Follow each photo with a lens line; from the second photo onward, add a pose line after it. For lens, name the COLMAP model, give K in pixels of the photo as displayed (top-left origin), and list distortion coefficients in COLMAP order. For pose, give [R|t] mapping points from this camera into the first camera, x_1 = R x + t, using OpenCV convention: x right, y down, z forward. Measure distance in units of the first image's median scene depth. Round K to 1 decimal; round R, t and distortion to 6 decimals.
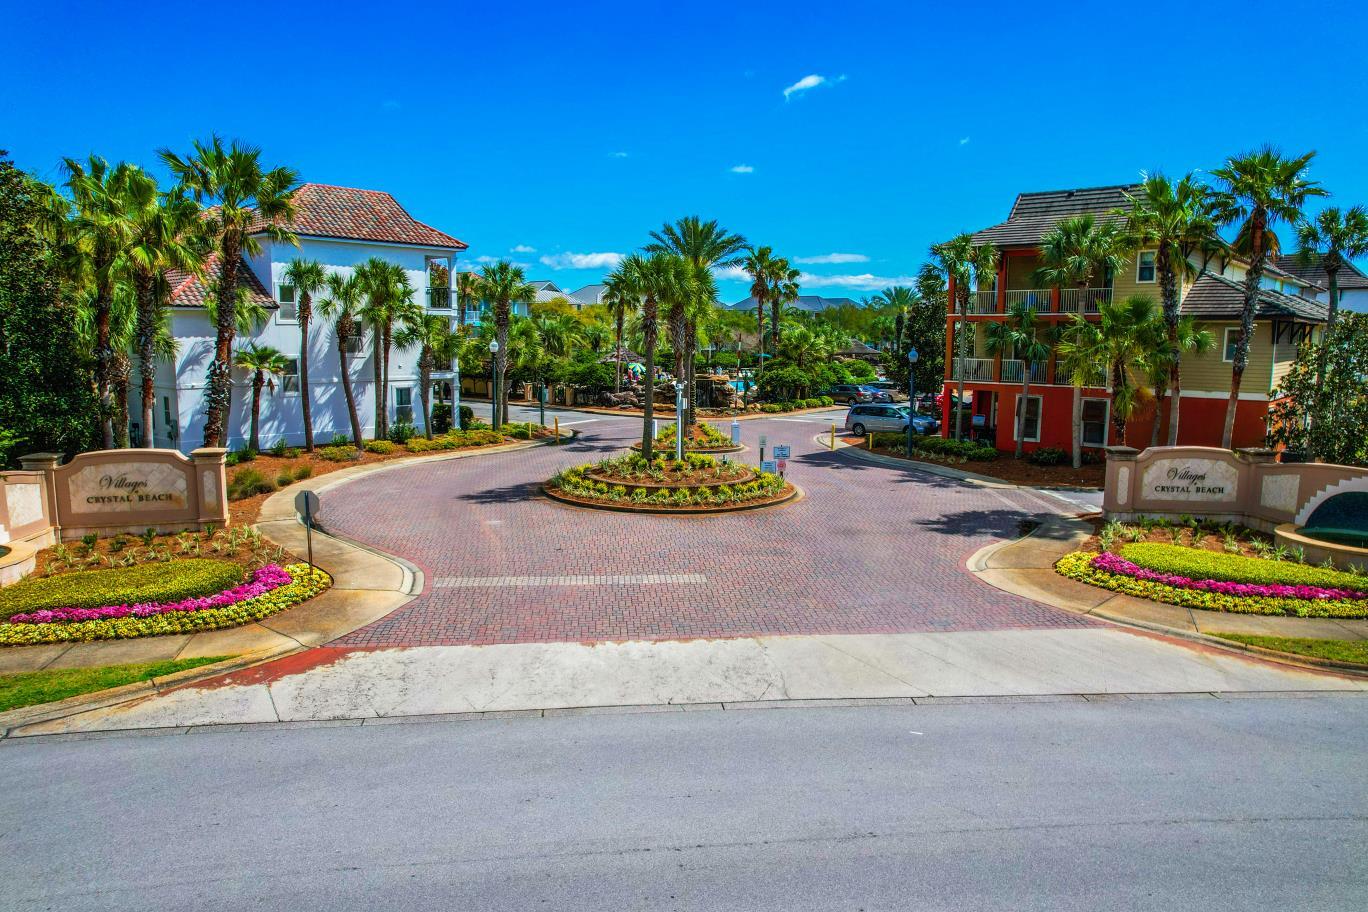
lens RADIAL K [[897.8, 0, 682.9], [0, 897.8, 458.8], [0, 0, 1]] dist [-0.035474, -0.000909]
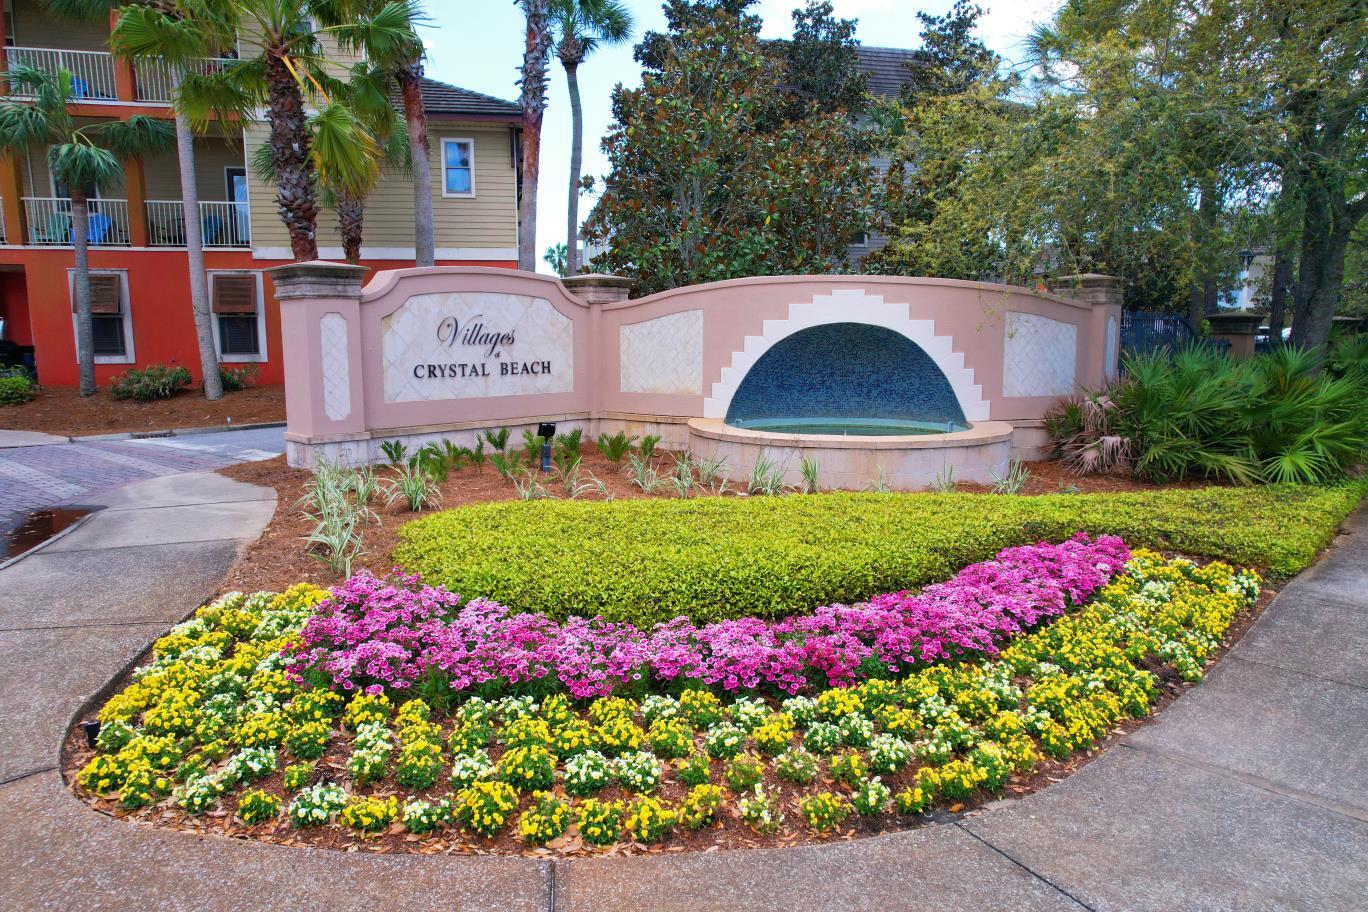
lens RADIAL K [[875.3, 0, 684.2], [0, 875.3, 459.0], [0, 0, 1]] dist [0.001886, 0.001703]
pose [[0.618868, -0.123235, 0.775768, 0.301024], [0.114243, 0.991236, 0.066326, 0.059772], [-0.777143, 0.047579, 0.627523, 0.668759]]
